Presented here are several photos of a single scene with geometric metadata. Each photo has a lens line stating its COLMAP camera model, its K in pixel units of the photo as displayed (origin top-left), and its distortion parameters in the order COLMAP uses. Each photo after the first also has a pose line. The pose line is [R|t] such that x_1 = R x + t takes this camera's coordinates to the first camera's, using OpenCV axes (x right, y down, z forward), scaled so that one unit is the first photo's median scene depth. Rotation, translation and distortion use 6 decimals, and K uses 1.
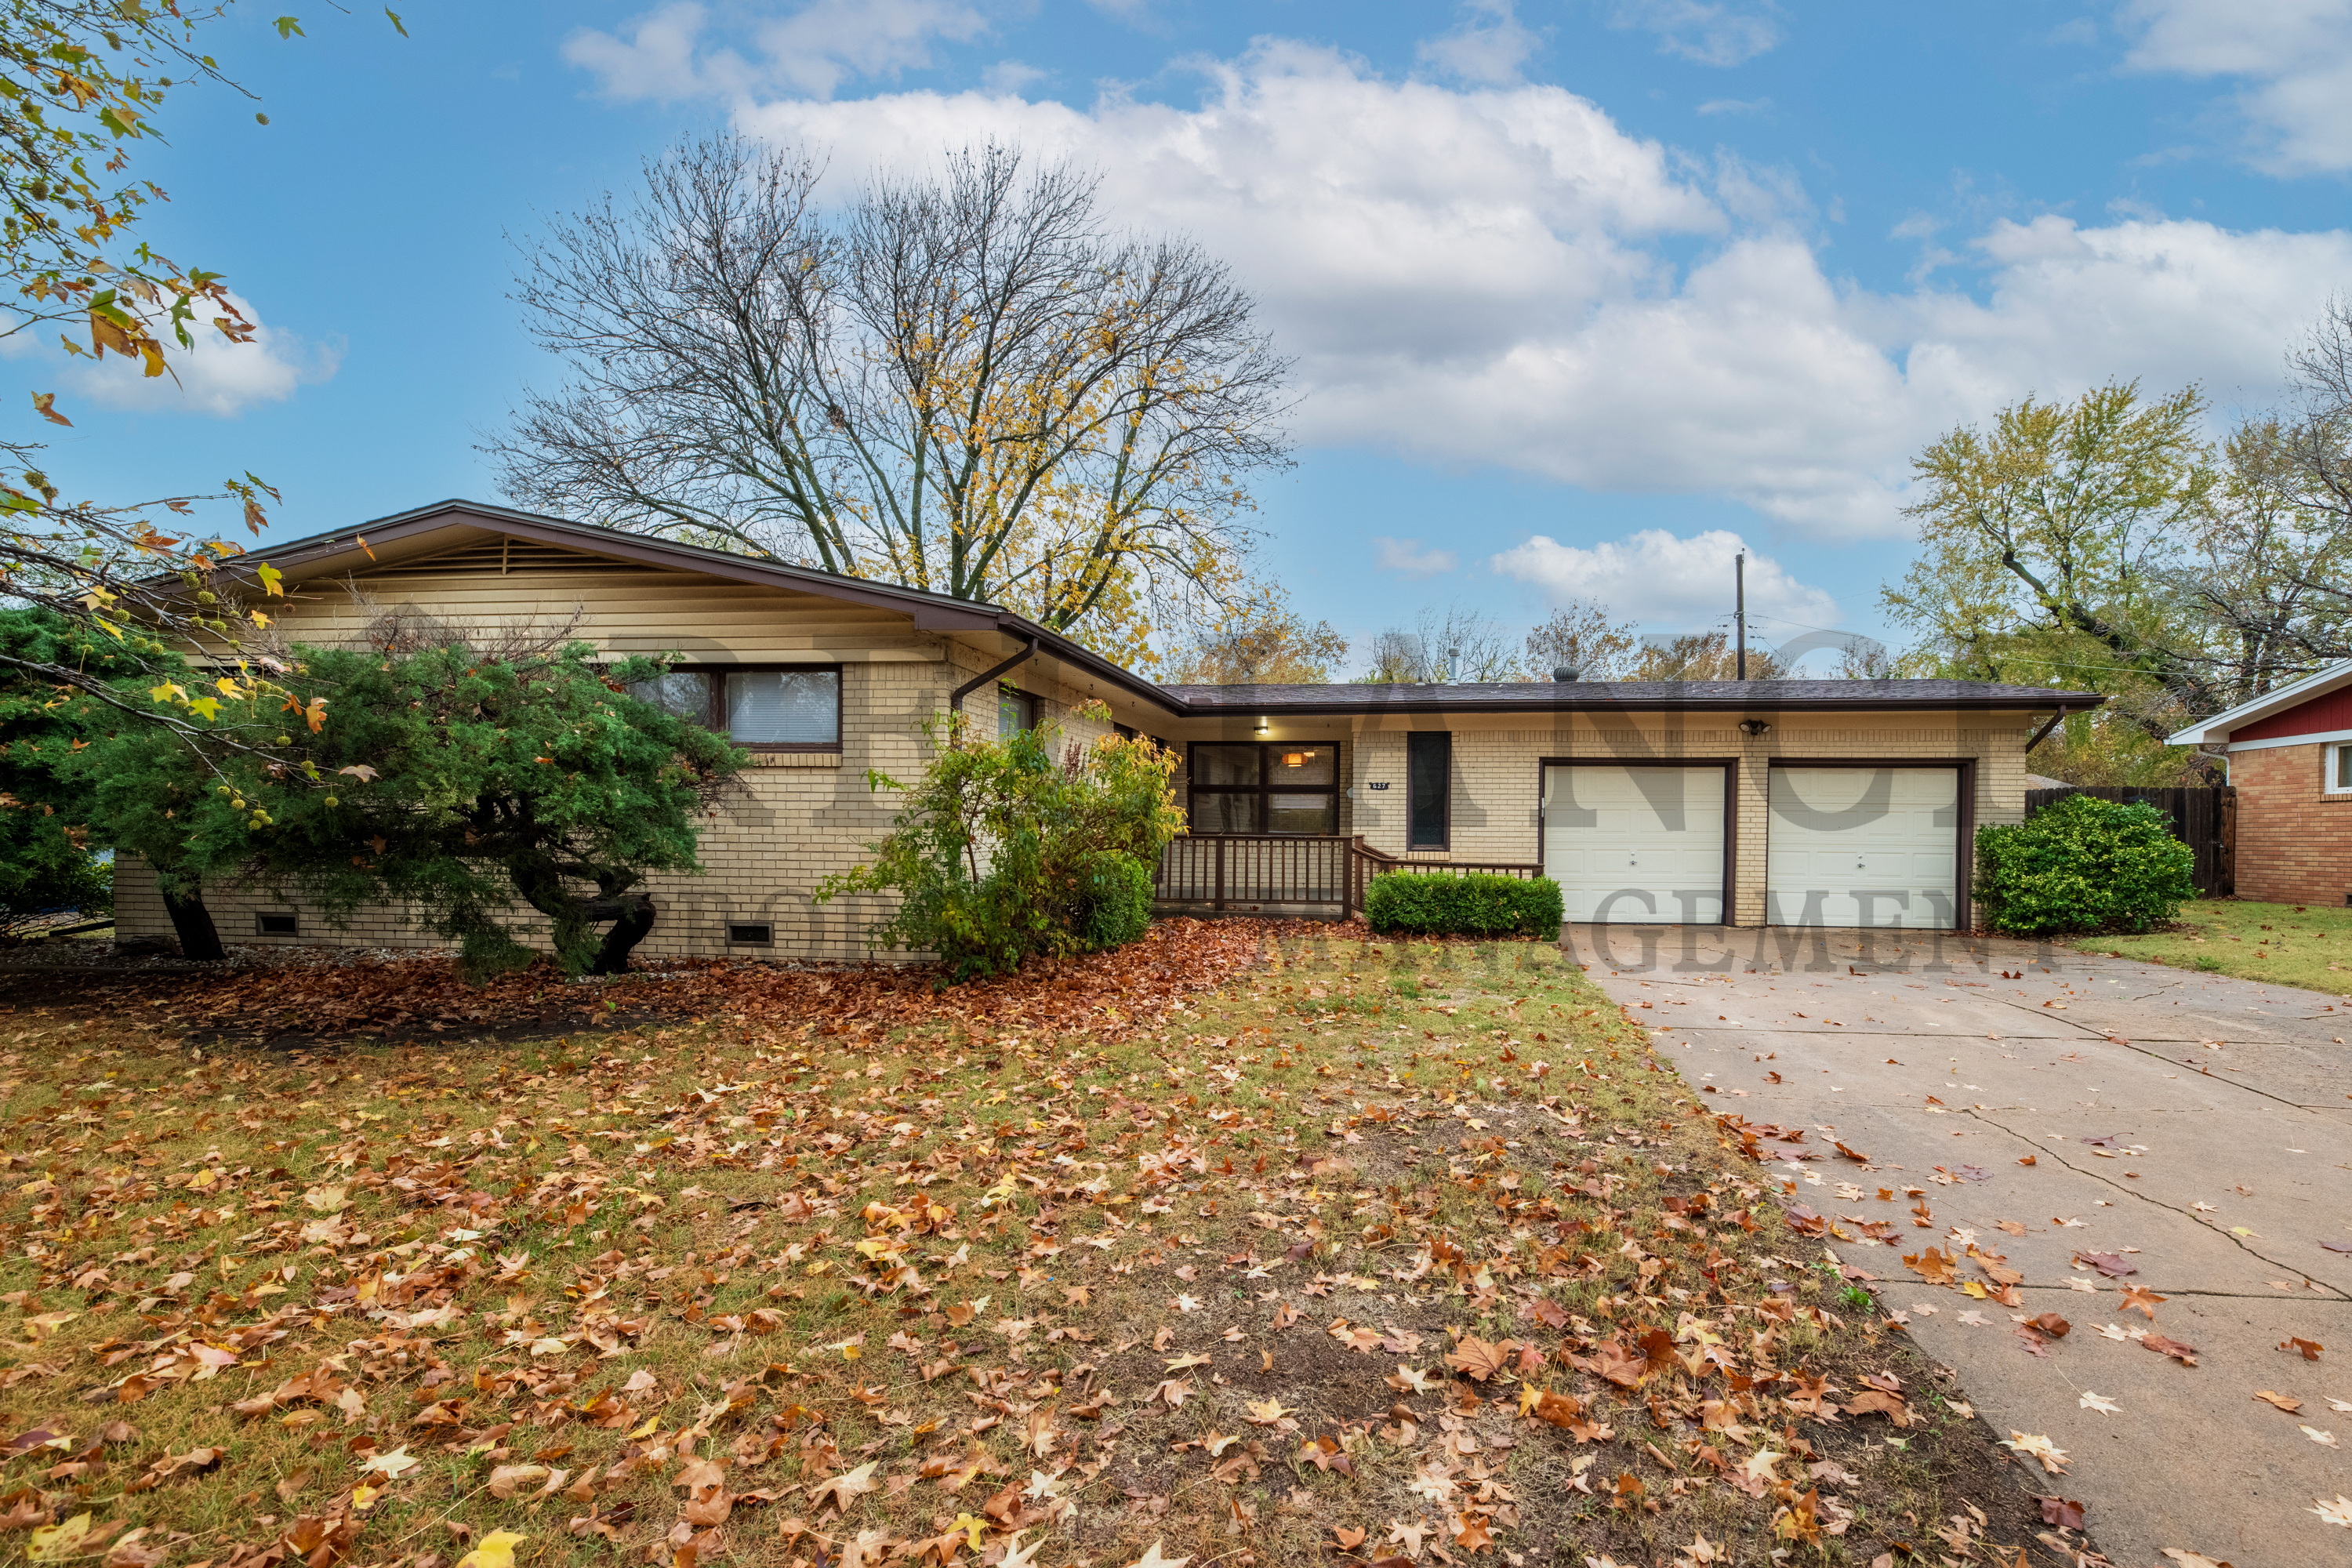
lens RADIAL K [[948.6, 0, 1179.0], [0, 948.6, 803.9], [0, 0, 1]] dist [-0.000447, -0.000051]
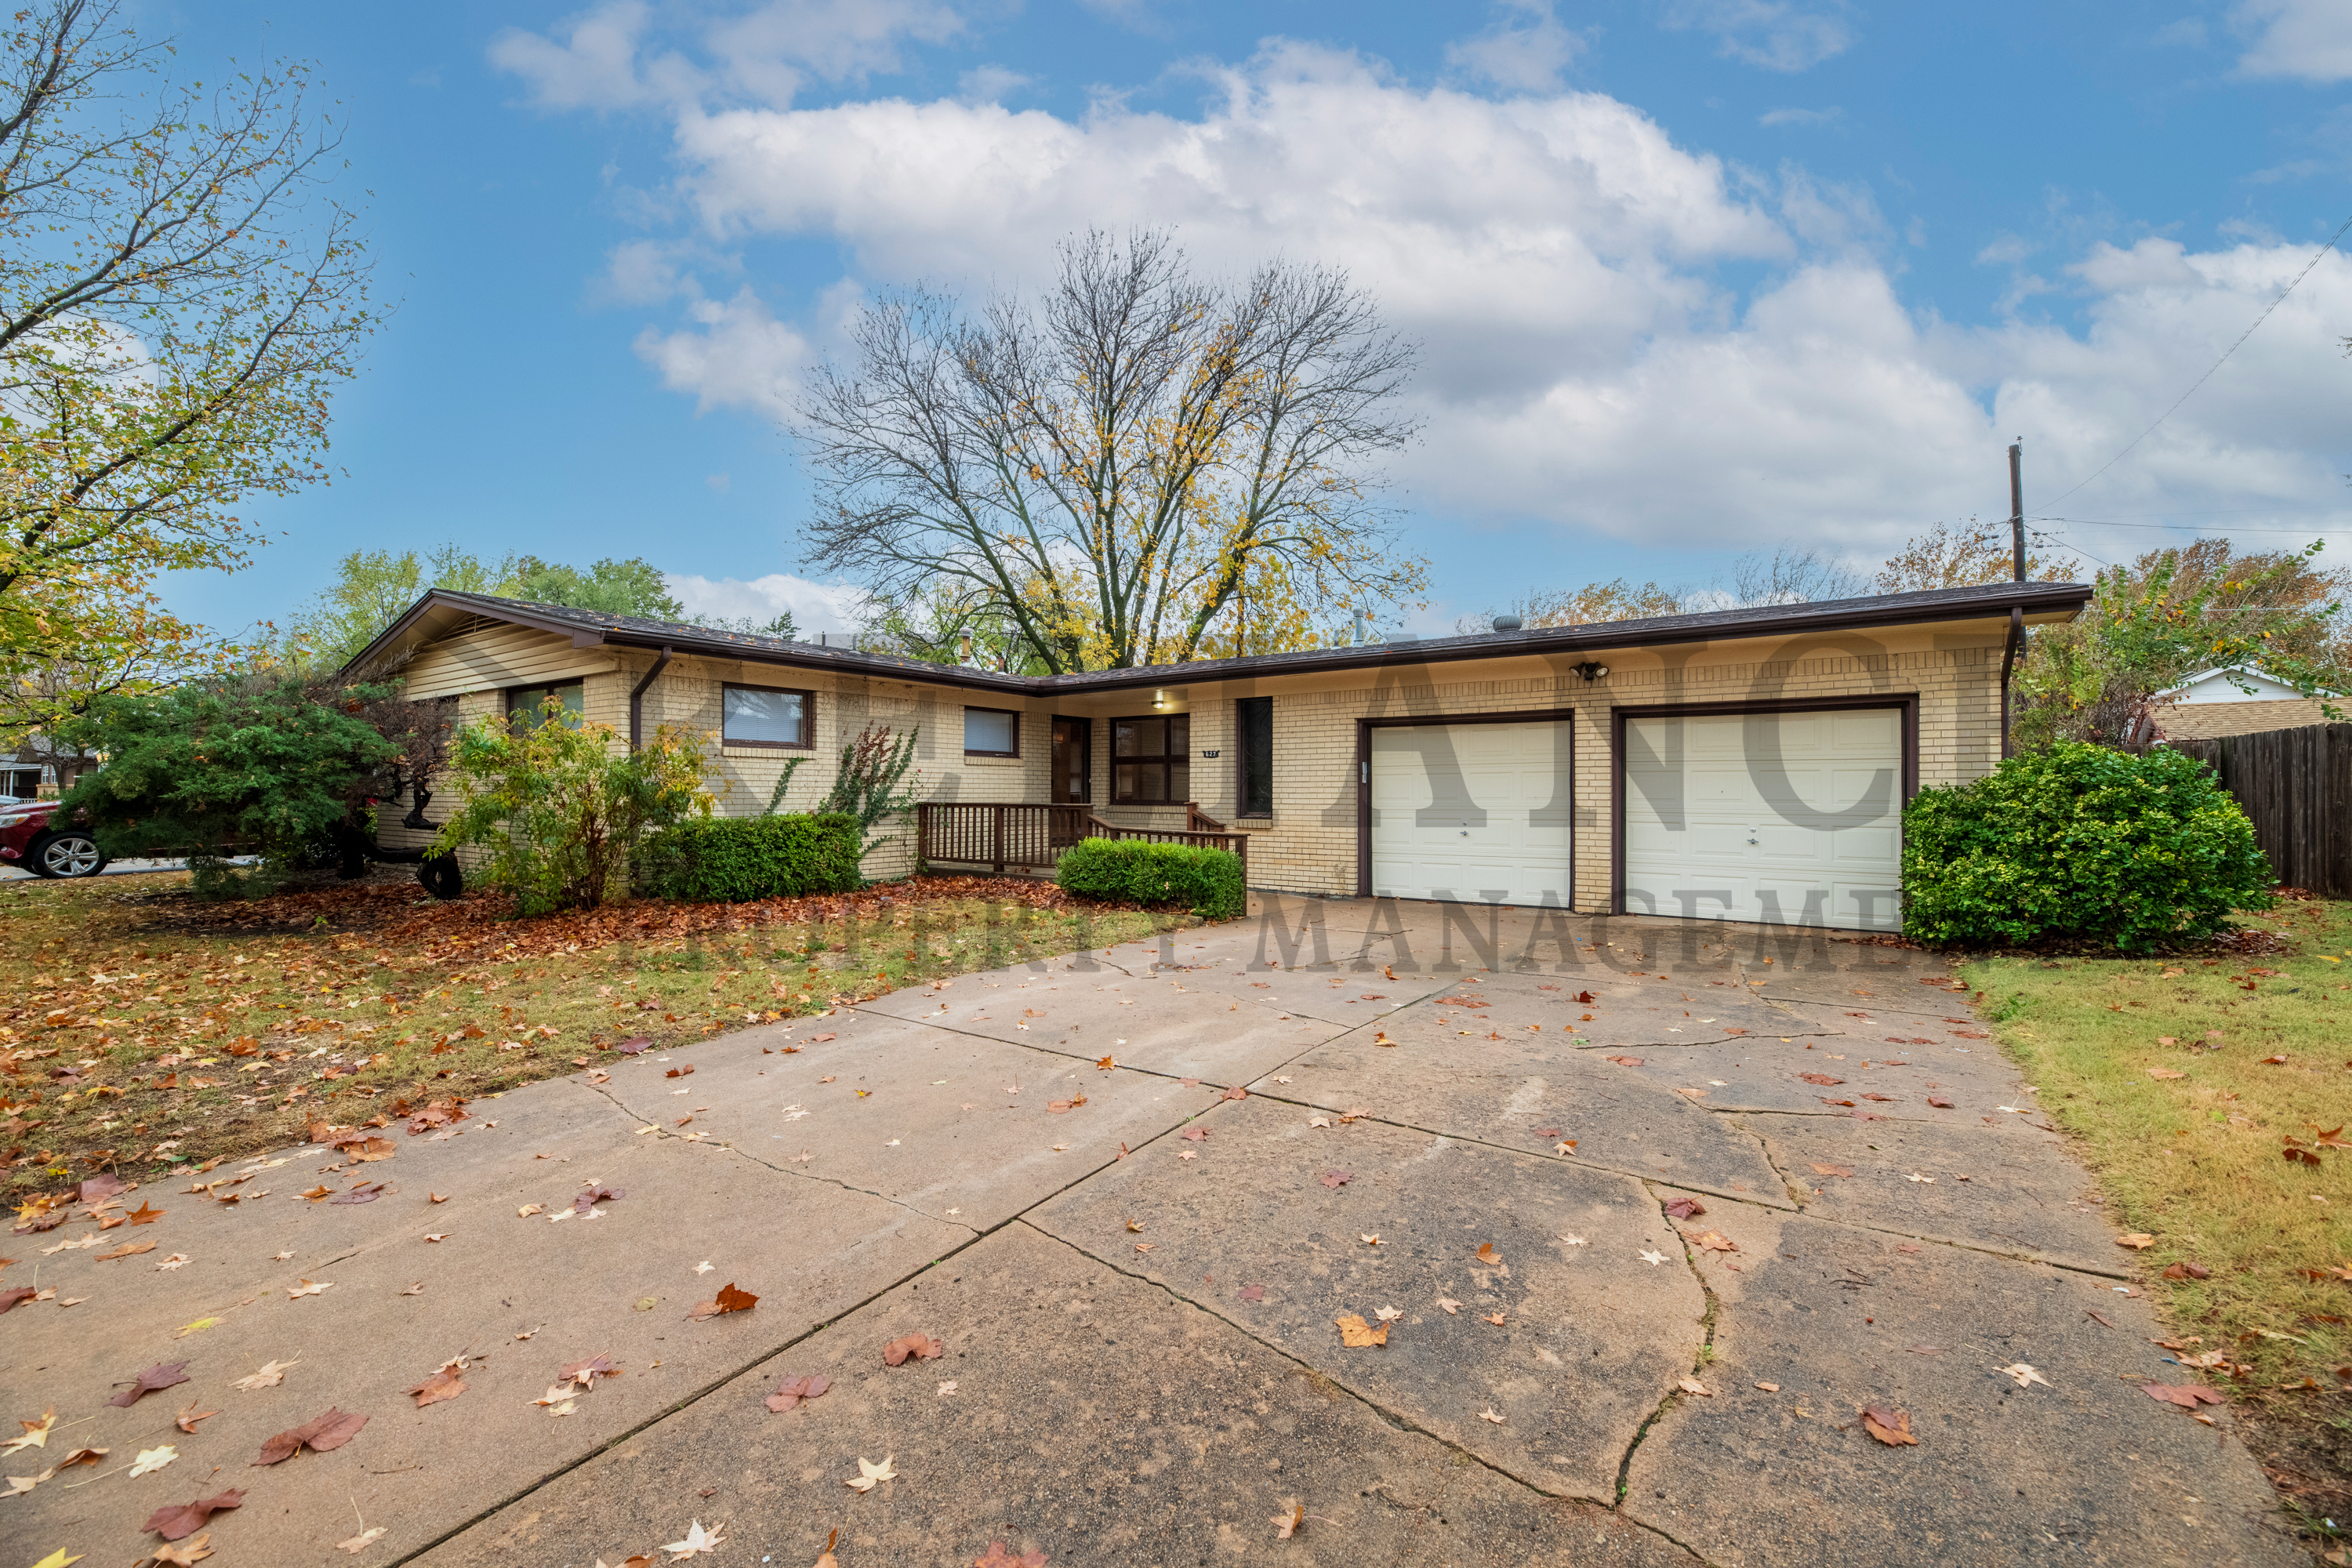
lens RADIAL K [[948.6, 0, 1179.9], [0, 948.6, 782.7], [0, 0, 1]] dist [-0.000447, -0.000051]
pose [[0.873129, -0.009828, -0.487389, 0.690127], [0.009606, 0.999949, -0.002954, 0.013762], [0.487394, -0.002103, 0.873180, 0.115433]]
